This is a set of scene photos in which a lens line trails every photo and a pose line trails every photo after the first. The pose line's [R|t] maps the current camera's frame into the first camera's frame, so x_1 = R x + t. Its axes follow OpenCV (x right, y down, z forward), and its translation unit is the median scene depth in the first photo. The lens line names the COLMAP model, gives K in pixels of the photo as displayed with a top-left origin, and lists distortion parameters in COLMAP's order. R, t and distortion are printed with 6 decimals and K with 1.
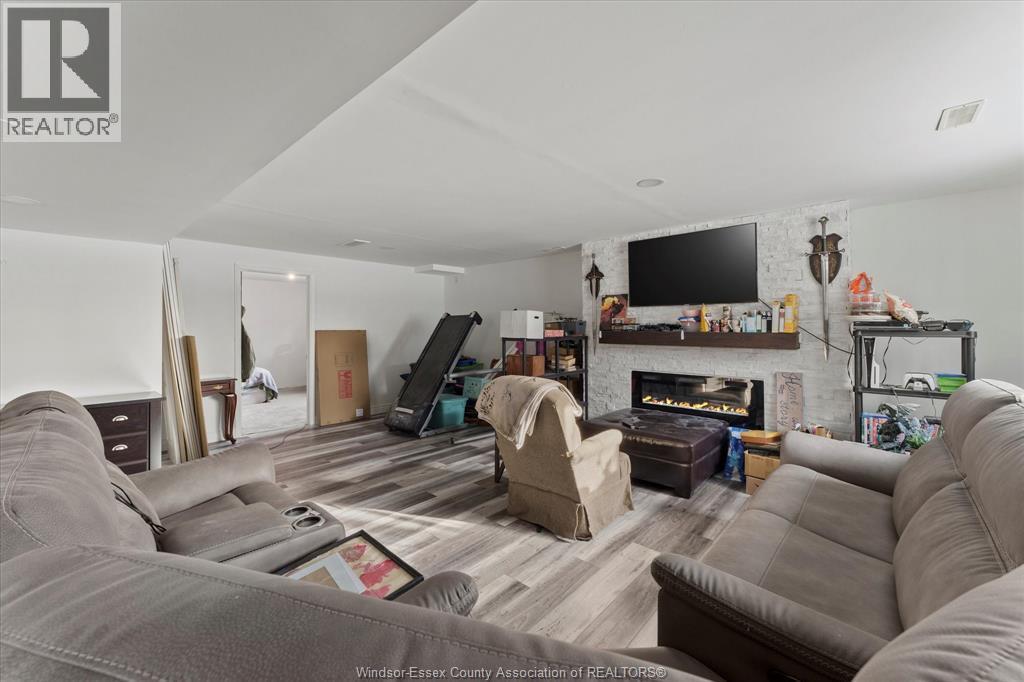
lens RADIAL K [[415.8, 0, 513.9], [0, 415.8, 318.6], [0, 0, 1]] dist [-0.001585, -0.000088]
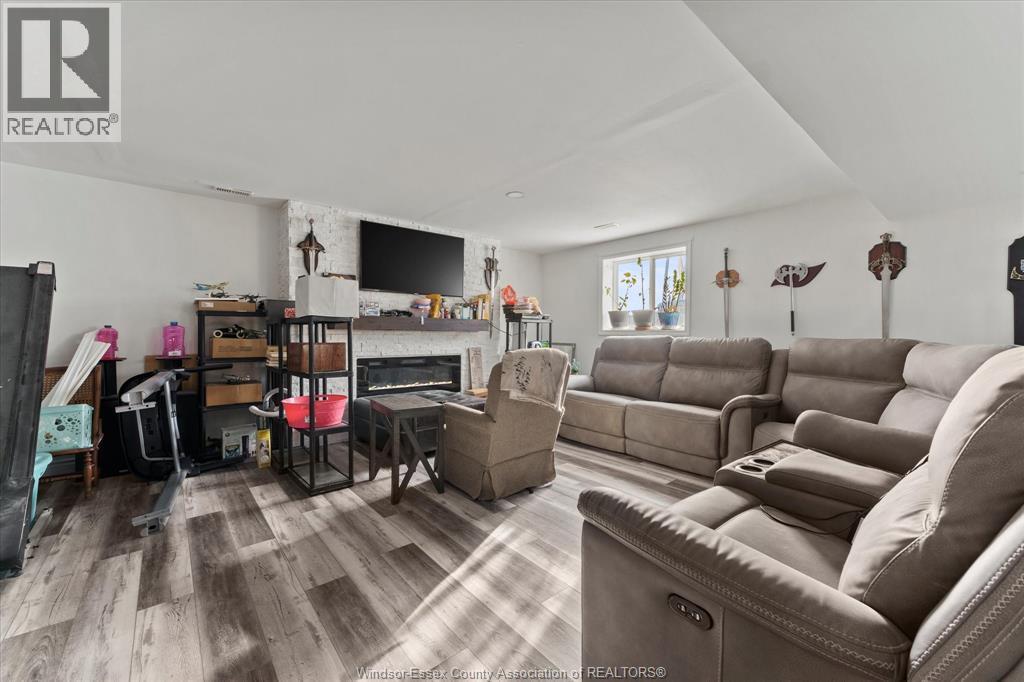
lens RADIAL K [[406.9, 0, 510.7], [0, 406.9, 327.7], [0, 0, 1]] dist [-0.000355, -0.000050]
pose [[0.127018, 0.023766, 0.991616, -0.729704], [-0.016857, 0.999620, -0.021799, 0.089345], [-0.991757, -0.013947, 0.127370, 0.693316]]
